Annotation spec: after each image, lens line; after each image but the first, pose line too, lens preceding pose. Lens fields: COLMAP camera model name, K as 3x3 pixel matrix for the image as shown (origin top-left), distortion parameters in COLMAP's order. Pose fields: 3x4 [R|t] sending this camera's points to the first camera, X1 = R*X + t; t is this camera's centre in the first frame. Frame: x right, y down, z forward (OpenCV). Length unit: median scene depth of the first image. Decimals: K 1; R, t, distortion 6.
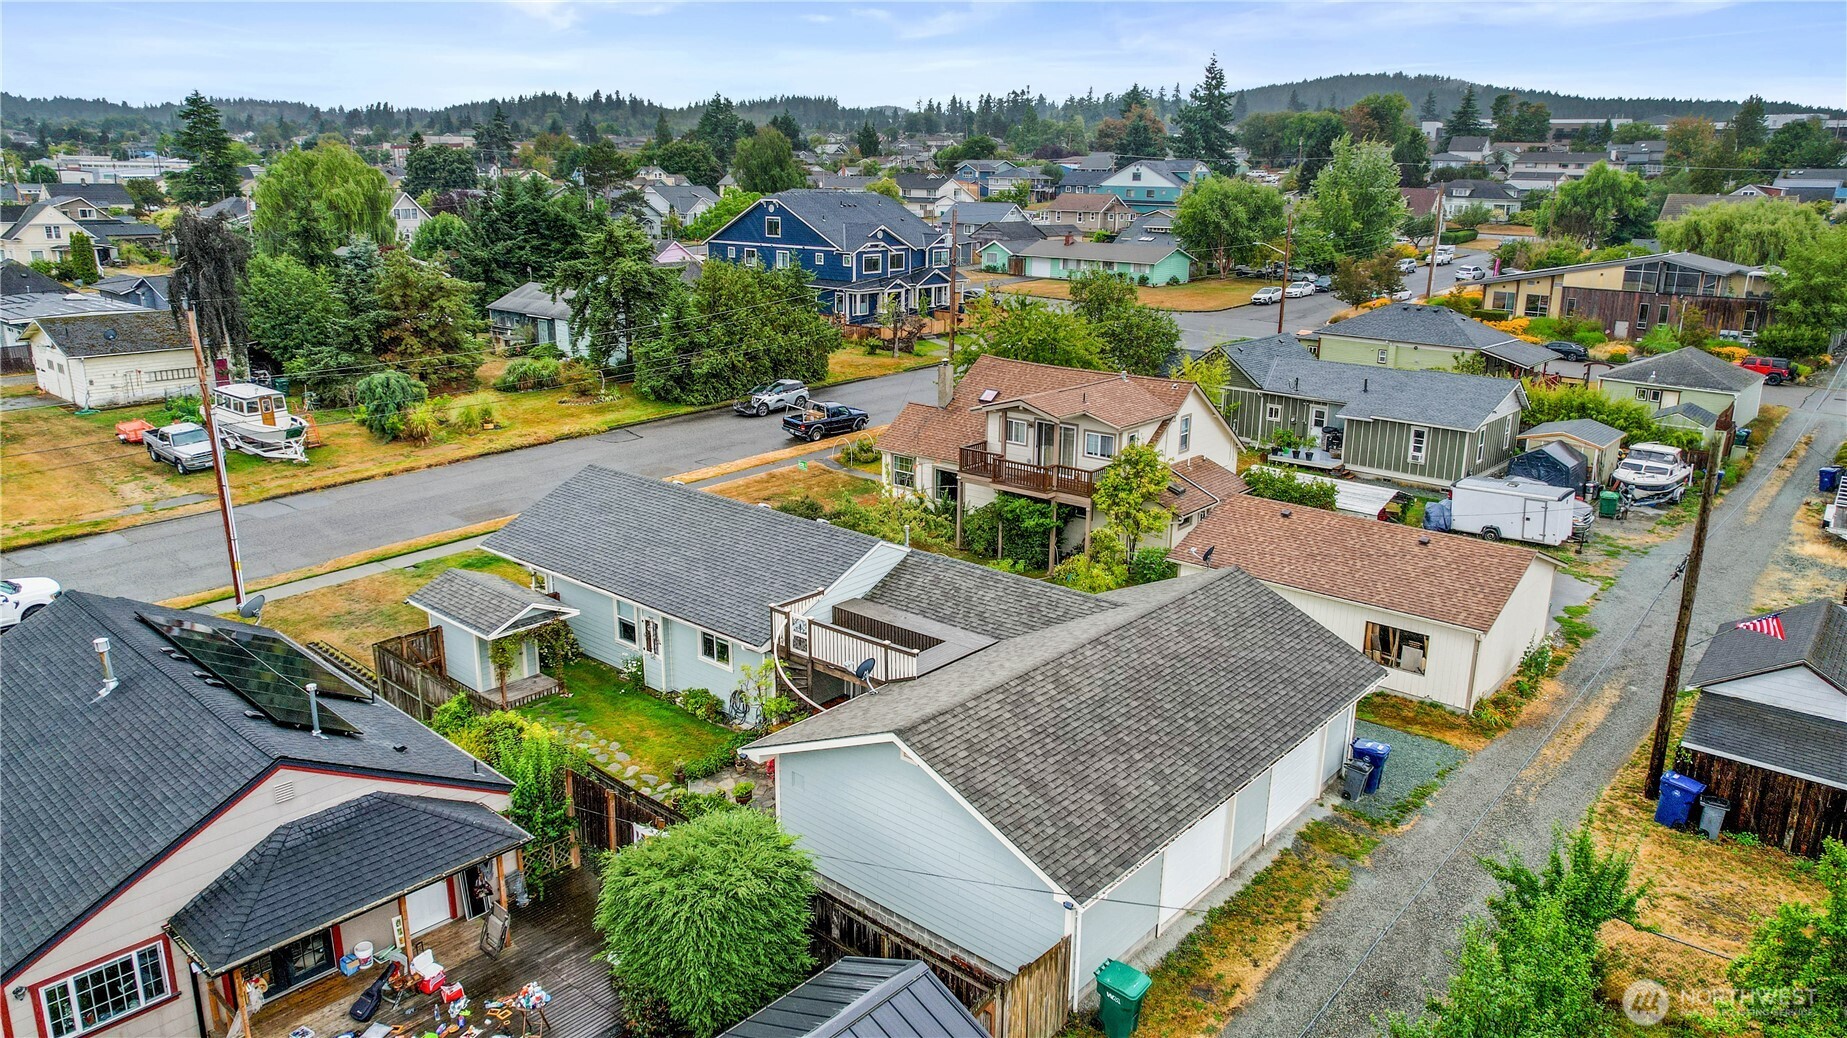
lens RADIAL K [[1247.1, 0, 910.5], [0, 1247.1, 517.9], [0, 0, 1]] dist [-0.071206, 0.061438]
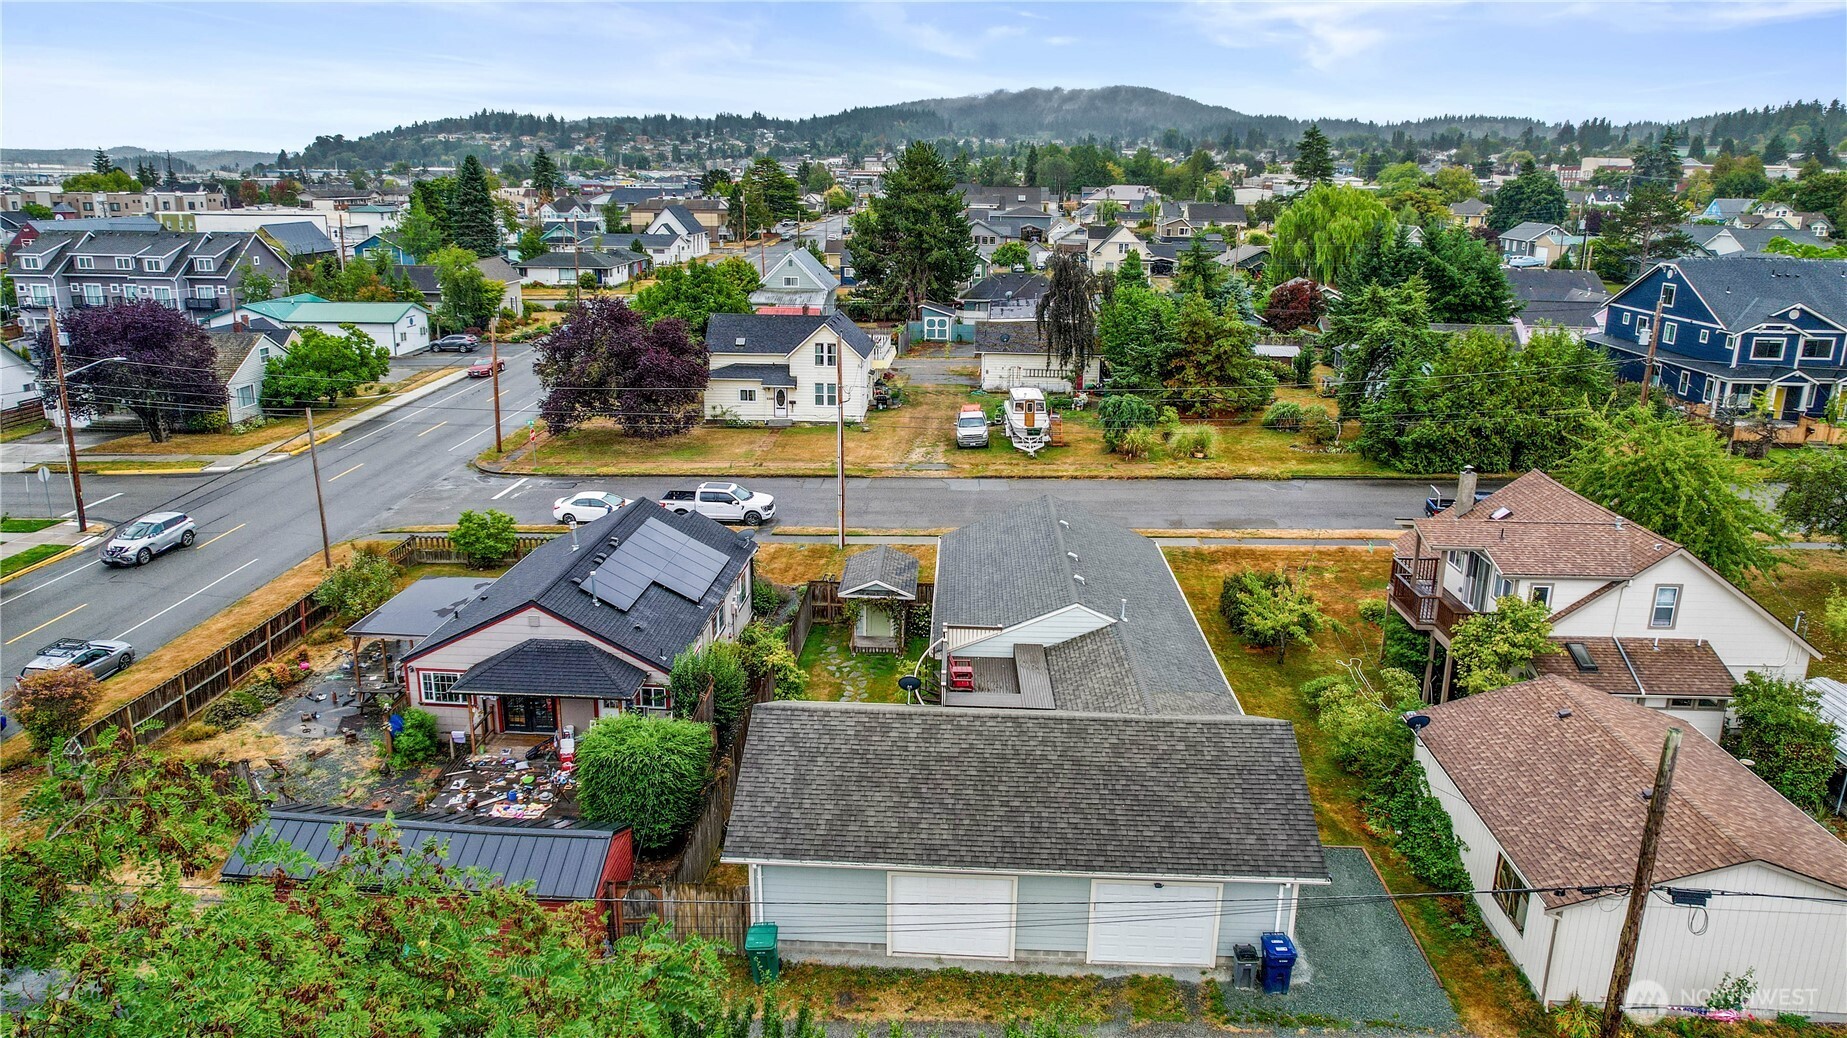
lens RADIAL K [[1247.1, 0, 910.5], [0, 1247.1, 517.9], [0, 0, 1]] dist [-0.071206, 0.061438]
pose [[0.615477, 0.209072, -0.759919, 0.349267], [-0.216141, 0.971984, 0.092359, -0.062095], [0.757939, 0.107405, 0.643422, 0.070981]]
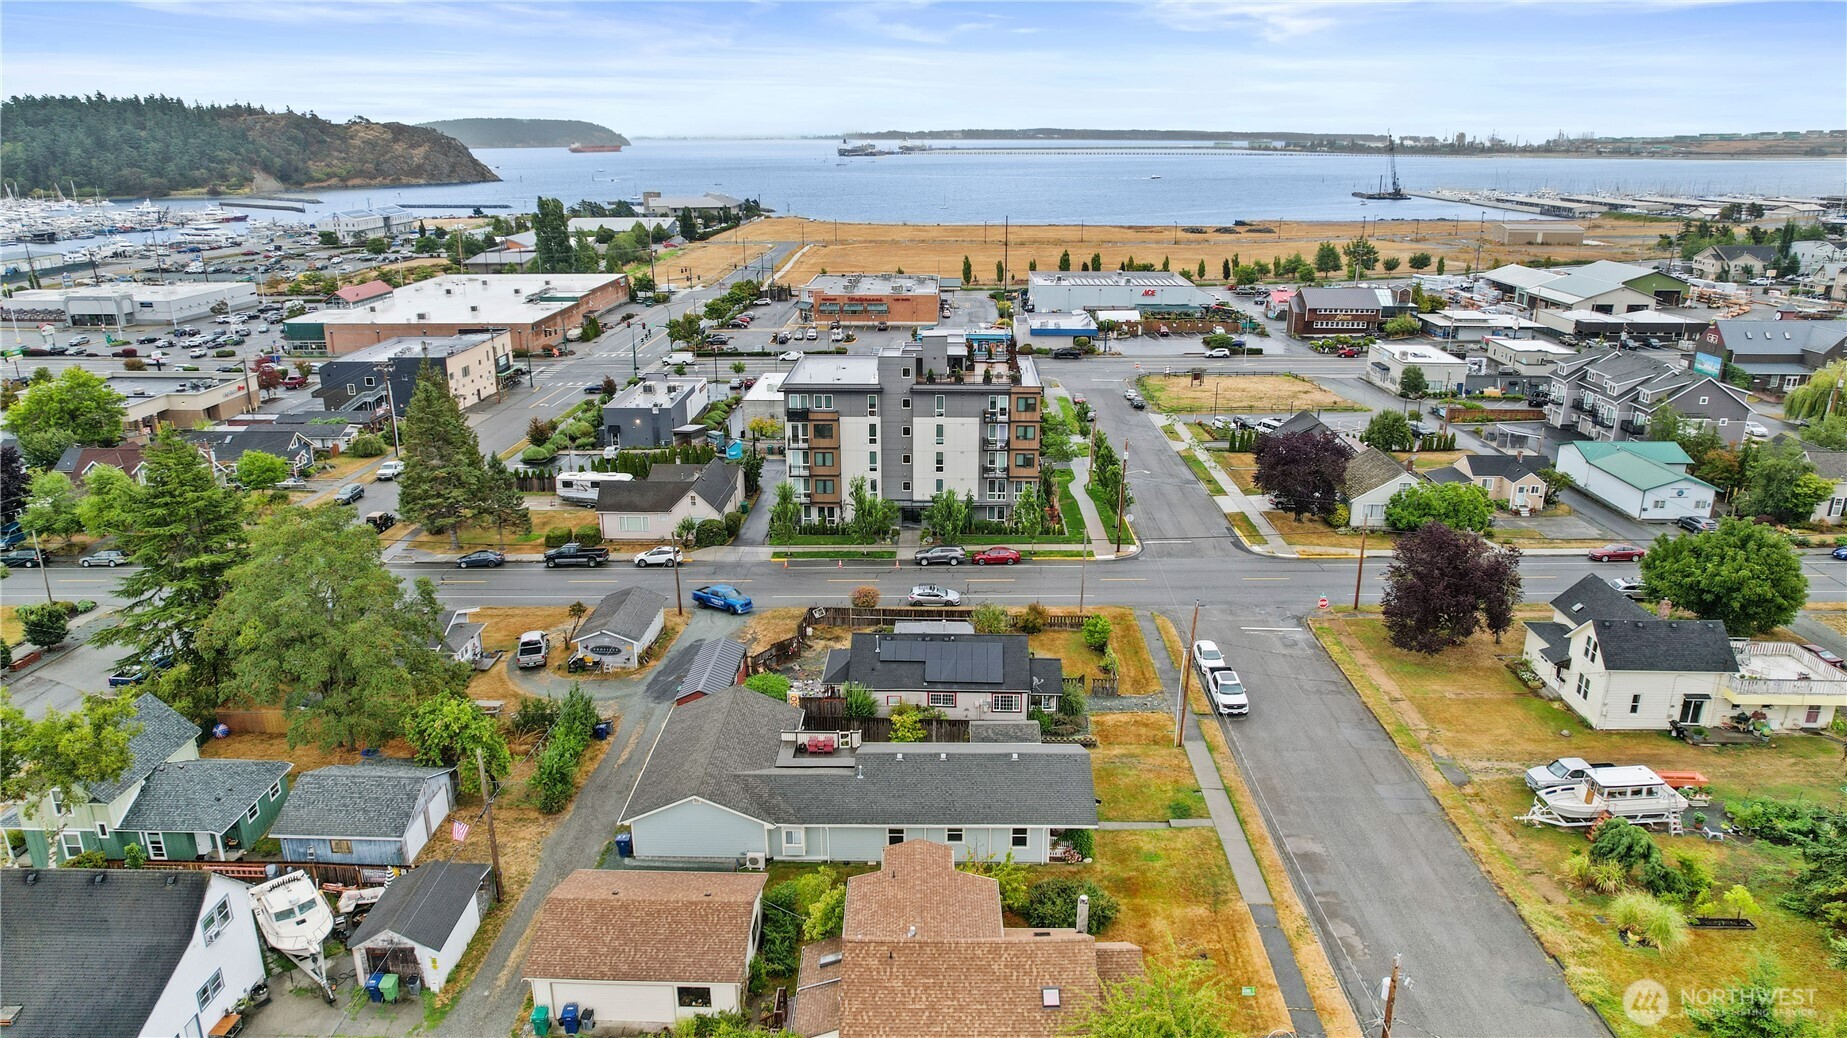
lens RADIAL K [[1168.0, 0, 936.6], [0, 1168.0, 518.1], [0, 0, 1]] dist [-0.036625, 0.001370]
pose [[-0.764611, 0.184151, -0.617624, 0.479208], [-0.185581, 0.854813, 0.484618, -0.593673], [0.617195, 0.485163, -0.619424, 0.981546]]
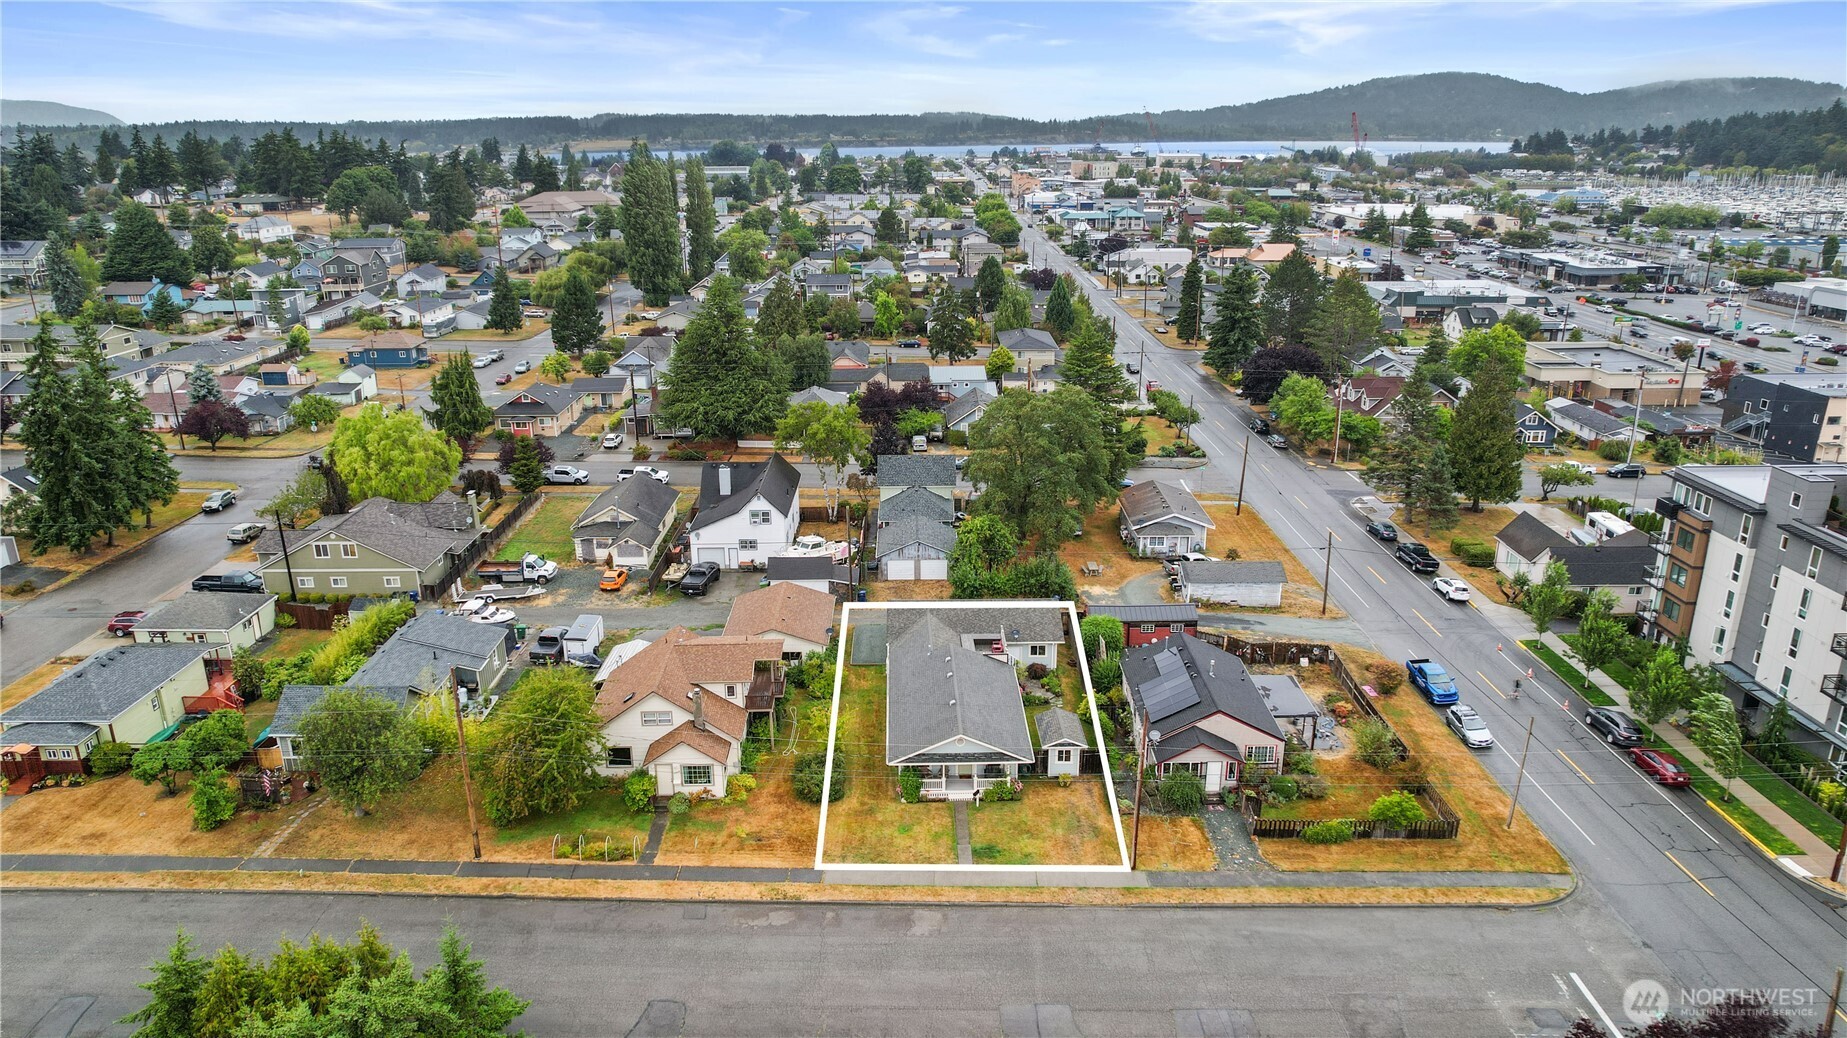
lens RADIAL K [[1207.5, 0, 929.7], [0, 1207.5, 516.6], [0, 0, 1]] dist [-0.071953, 0.062333]
pose [[-0.665788, -0.245109, 0.704733, -0.756916], [0.194671, 0.854727, 0.481191, -0.659071], [-0.720298, 0.457562, -0.521351, 1.037199]]
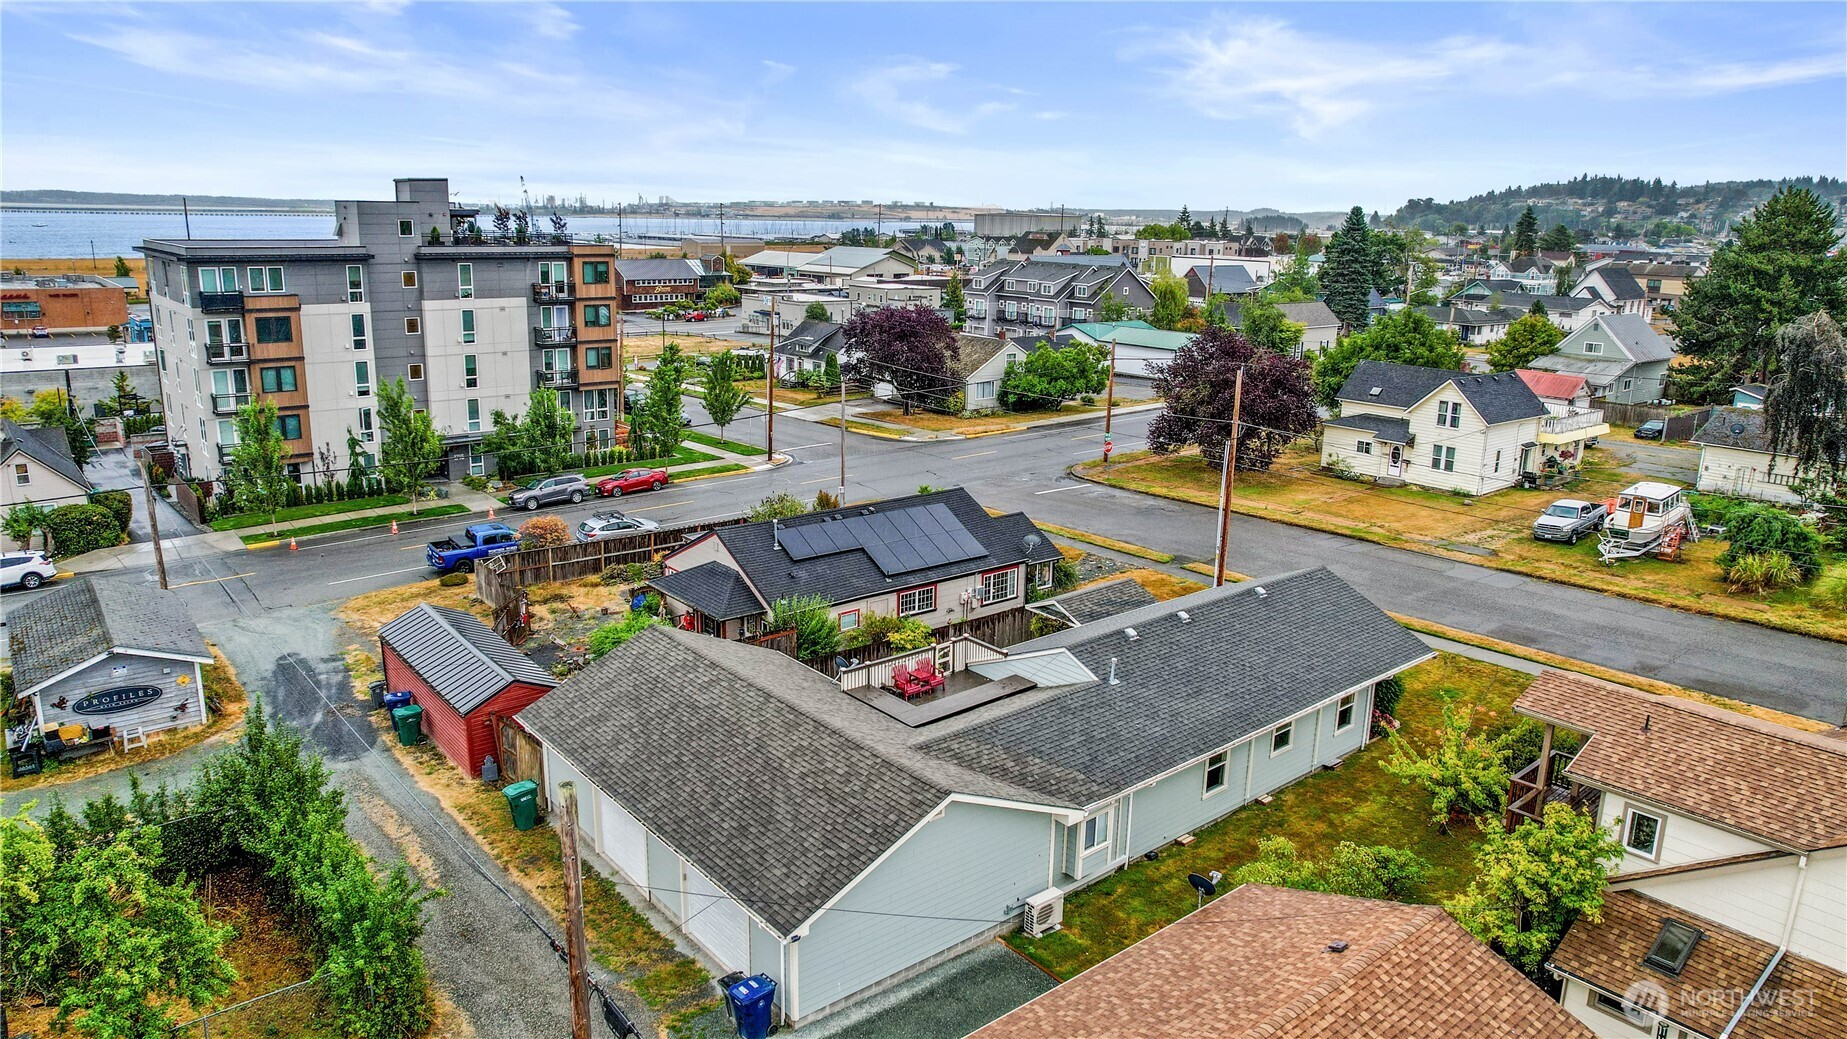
lens RADIAL K [[1207.5, 0, 929.7], [0, 1207.5, 517.1], [0, 0, 1]] dist [-0.071953, 0.062333]
pose [[-0.162495, 0.224791, -0.960762, 0.443780], [-0.284846, 0.921561, 0.263795, -0.149730], [0.944700, 0.316535, -0.085718, 0.455840]]
